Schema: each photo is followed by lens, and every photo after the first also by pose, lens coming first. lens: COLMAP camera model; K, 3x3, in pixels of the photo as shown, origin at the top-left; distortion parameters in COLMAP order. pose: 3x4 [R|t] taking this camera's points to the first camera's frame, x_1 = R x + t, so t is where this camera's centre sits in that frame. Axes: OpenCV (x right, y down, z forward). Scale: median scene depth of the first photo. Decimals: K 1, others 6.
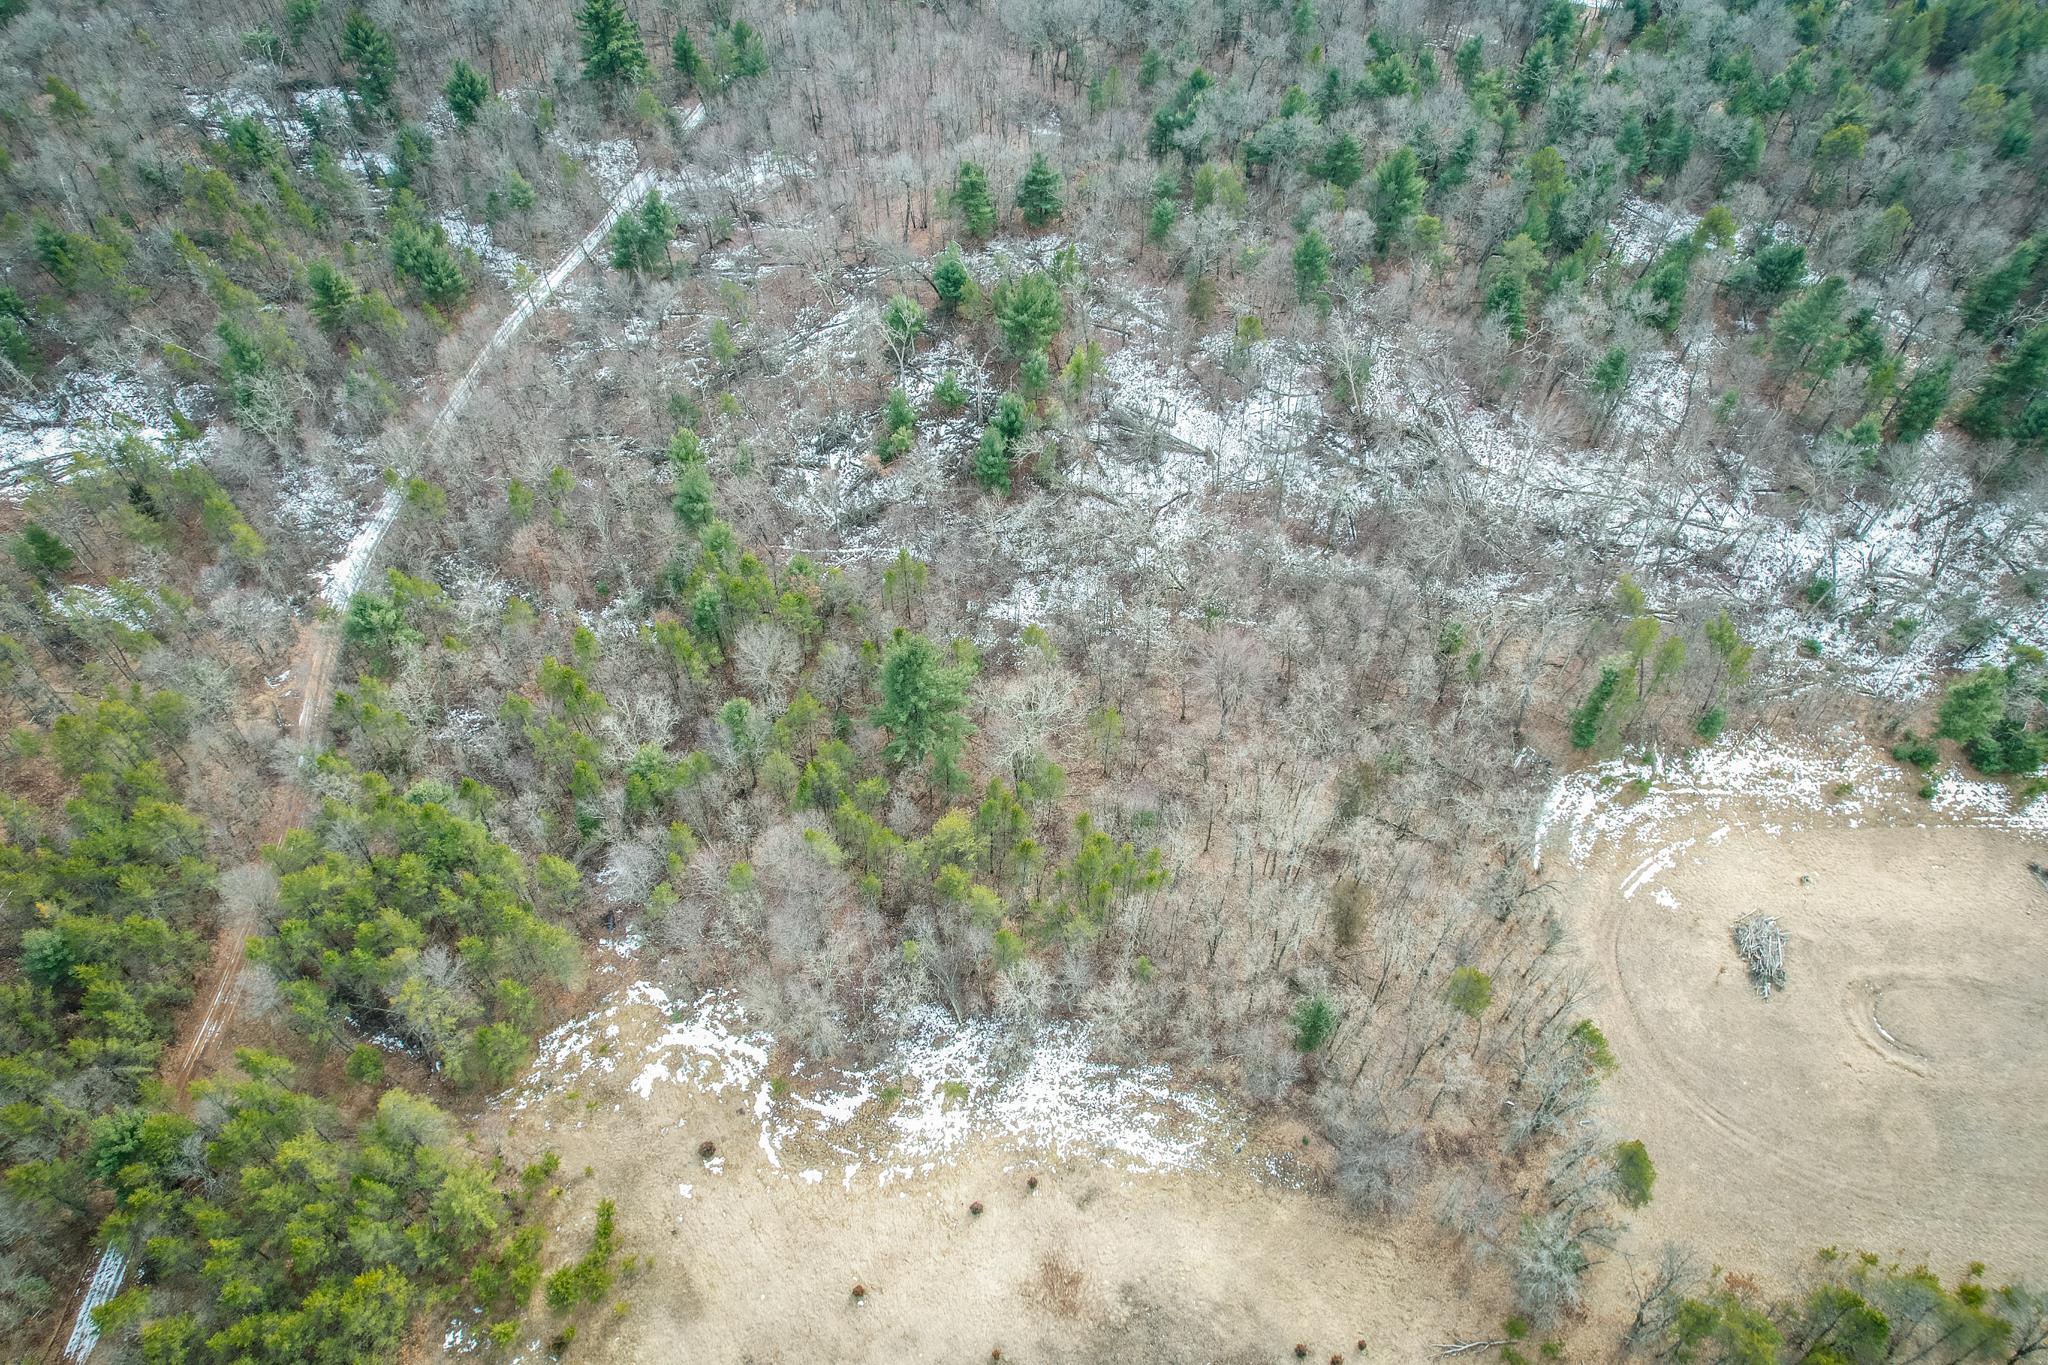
lens RADIAL K [[1303.1, 0, 1035.5], [0, 1303.1, 670.2], [0, 0, 1]] dist [-0.071651, 0.064130]
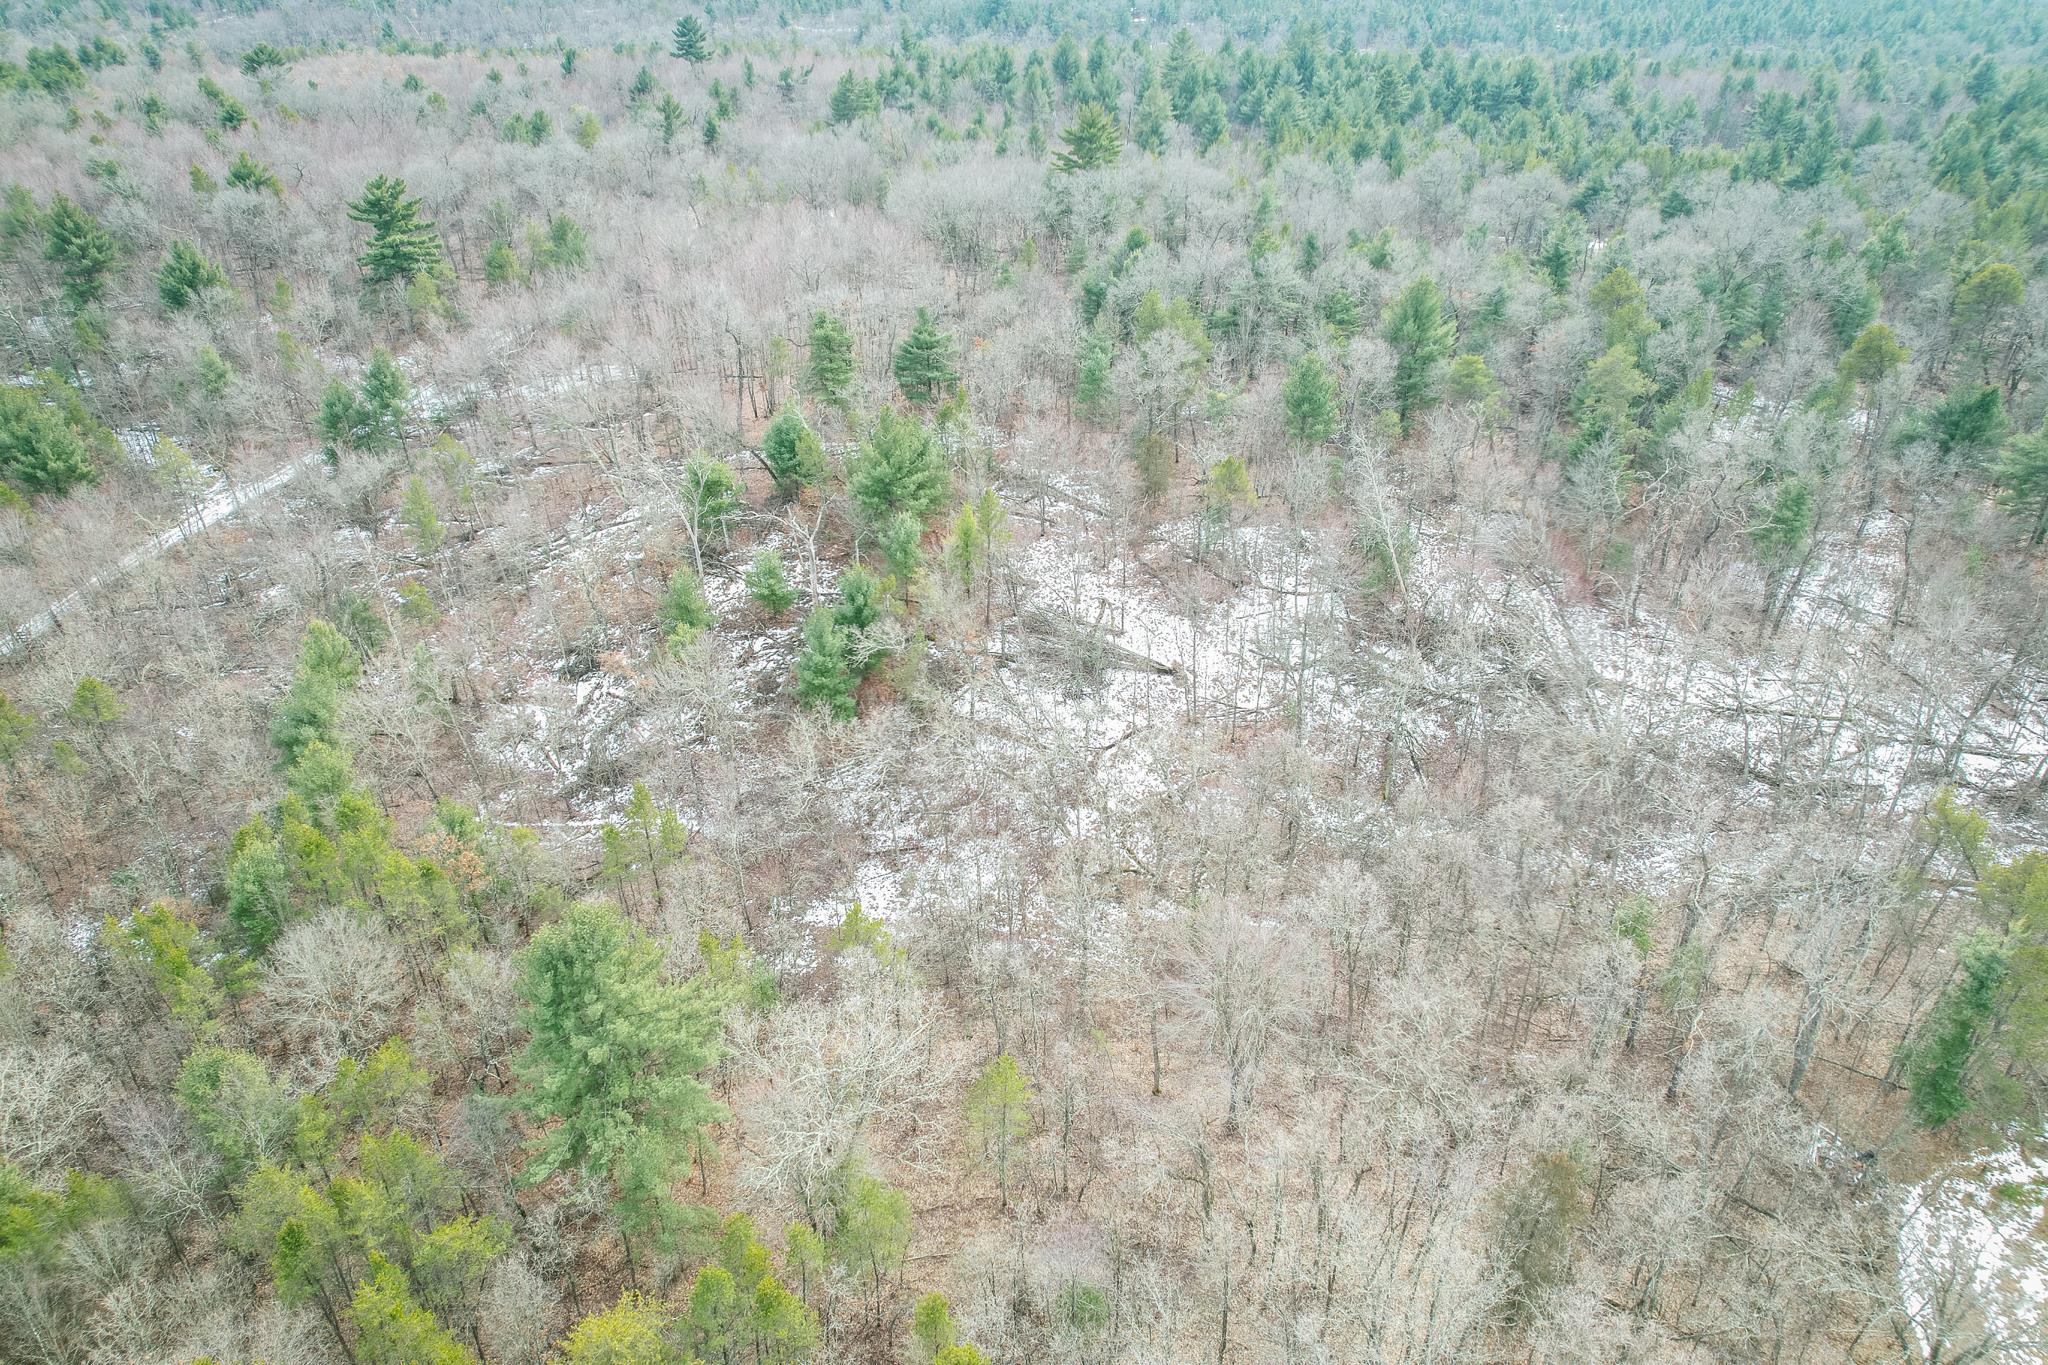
lens RADIAL K [[1303.1, 0, 1032.6], [0, 1303.1, 675.9], [0, 0, 1]] dist [-0.071651, 0.064130]
pose [[0.999633, -0.019909, 0.018359, 0.052382], [0.024849, 0.943842, -0.329461, 0.044538], [-0.010768, 0.329796, 0.943991, 0.414592]]
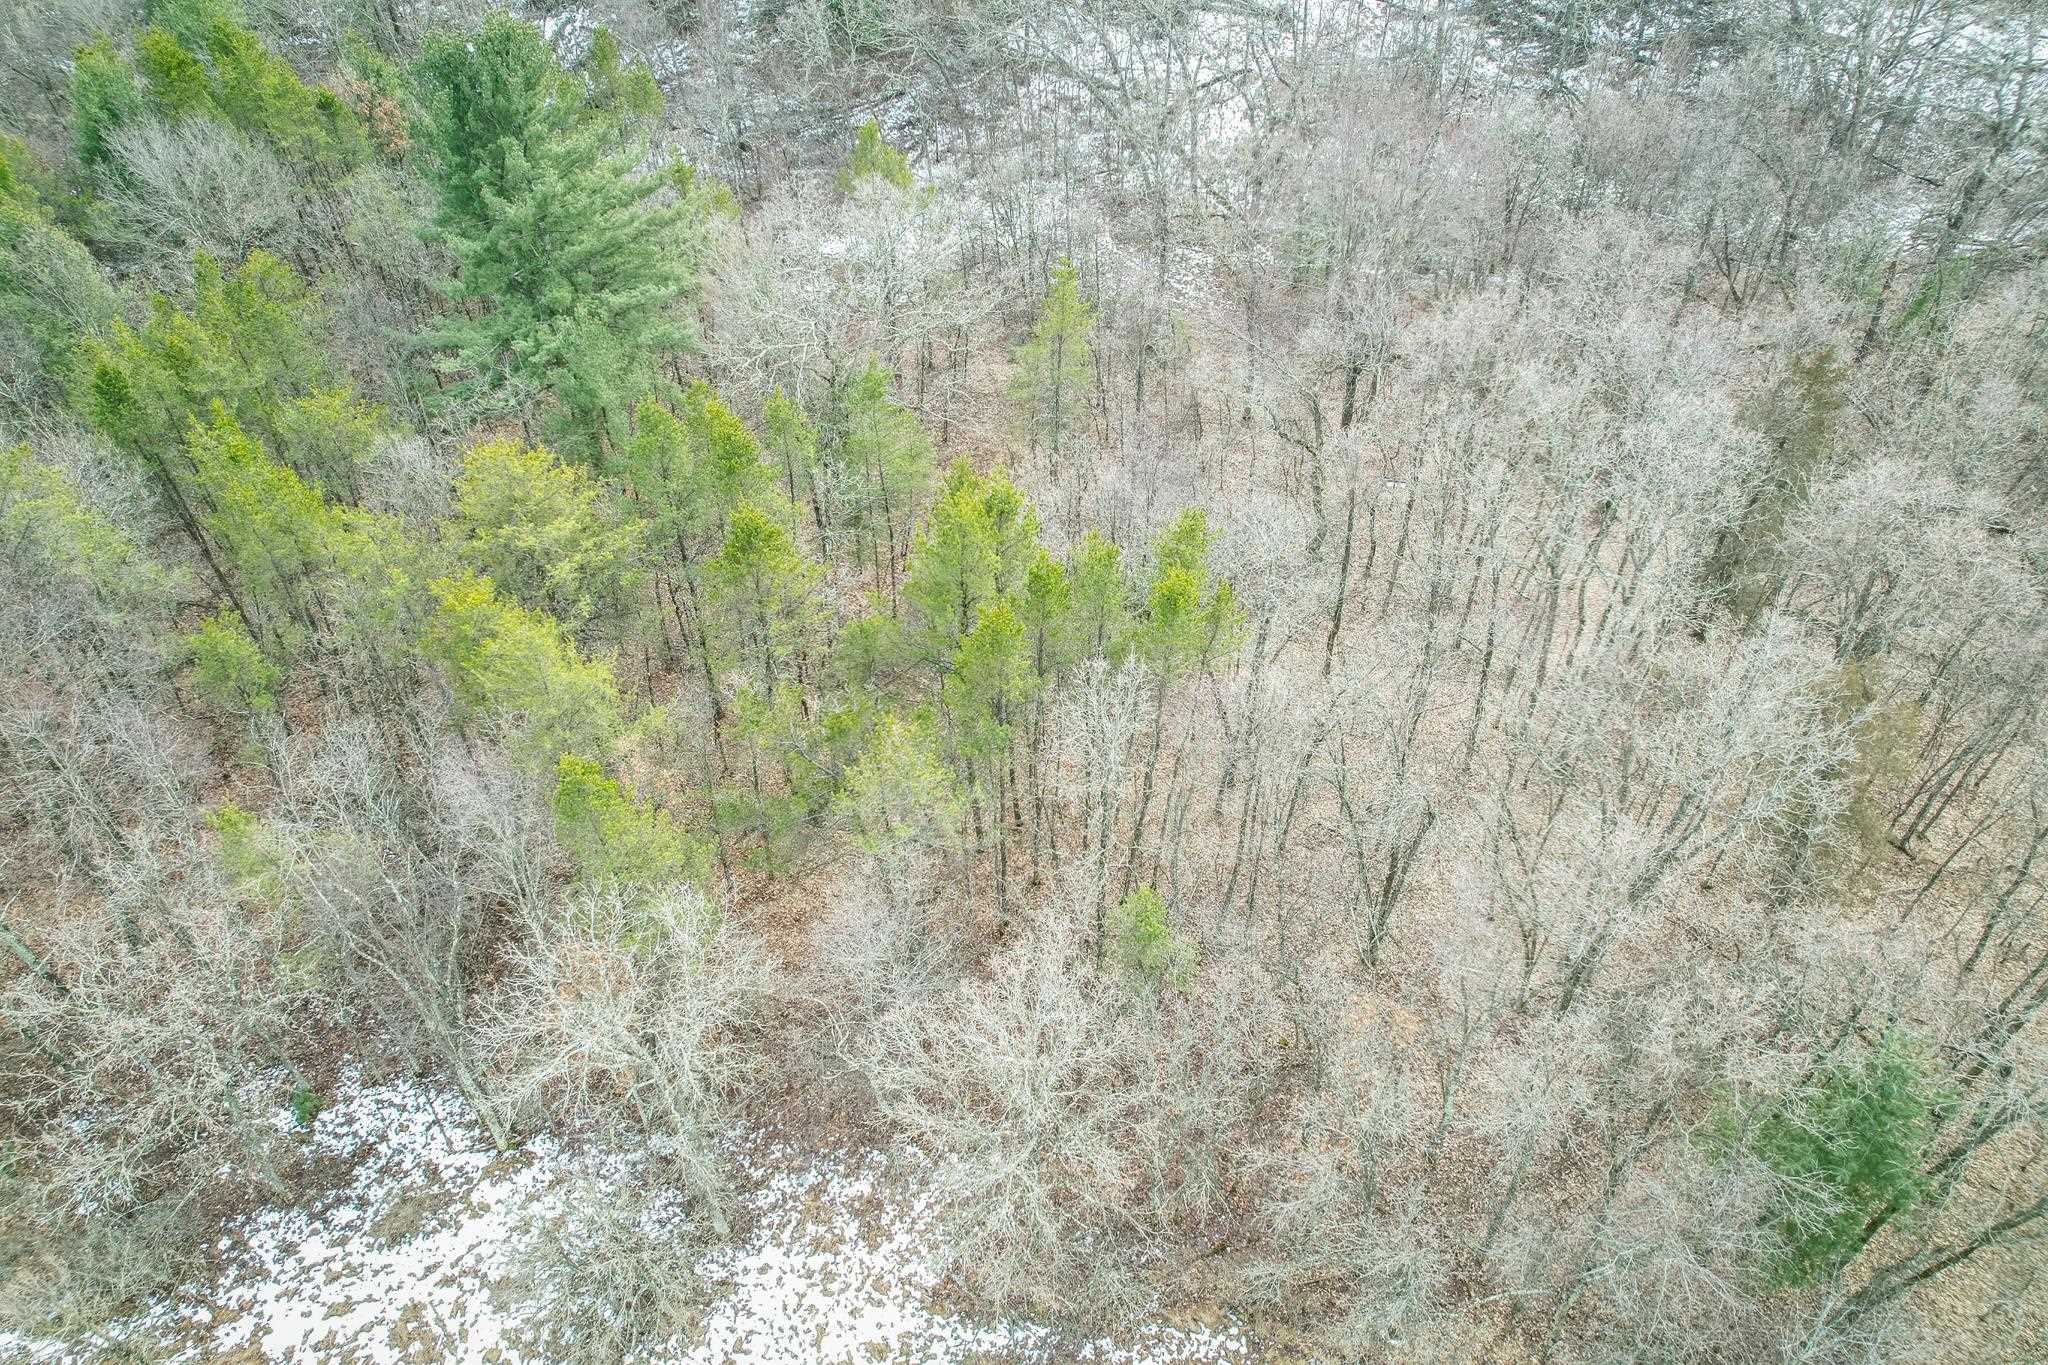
lens RADIAL K [[1303.1, 0, 1032.0], [0, 1303.1, 673.8], [0, 0, 1]] dist [-0.071651, 0.064130]
pose [[0.999752, 0.006086, -0.021407, 0.048680], [-0.008344, 0.994222, -0.107018, 0.150560], [0.020632, 0.107170, 0.994027, 0.541508]]
